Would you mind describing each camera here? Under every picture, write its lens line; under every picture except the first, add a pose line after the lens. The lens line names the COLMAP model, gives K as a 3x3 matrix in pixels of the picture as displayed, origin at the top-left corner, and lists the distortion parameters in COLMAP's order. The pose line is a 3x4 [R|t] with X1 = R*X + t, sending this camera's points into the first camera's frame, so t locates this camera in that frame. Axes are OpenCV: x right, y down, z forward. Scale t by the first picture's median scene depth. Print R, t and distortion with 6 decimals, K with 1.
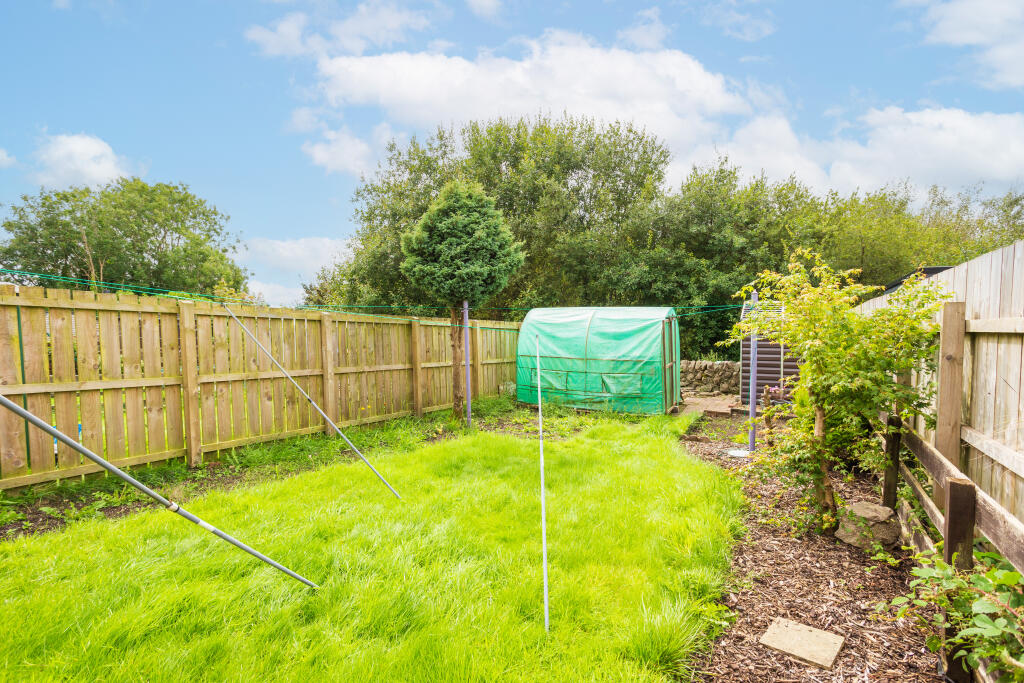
lens RADIAL K [[493.2, 0, 512.8], [0, 493.2, 340.0], [0, 0, 1]] dist [-0.006073, -0.000086]
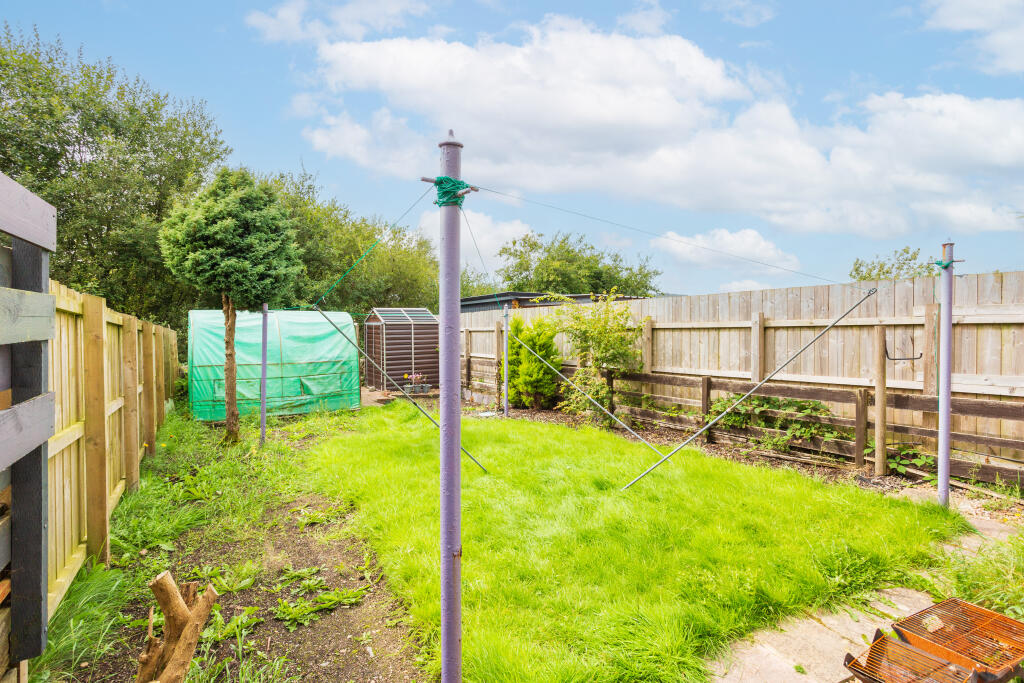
lens RADIAL K [[493.2, 0, 513.7], [0, 493.2, 337.0], [0, 0, 1]] dist [-0.006073, -0.000086]
pose [[0.499047, -0.028051, 0.866121, -0.478838], [0.038605, 0.999203, 0.010117, -0.006781], [-0.865715, 0.028388, 0.499732, 0.116527]]
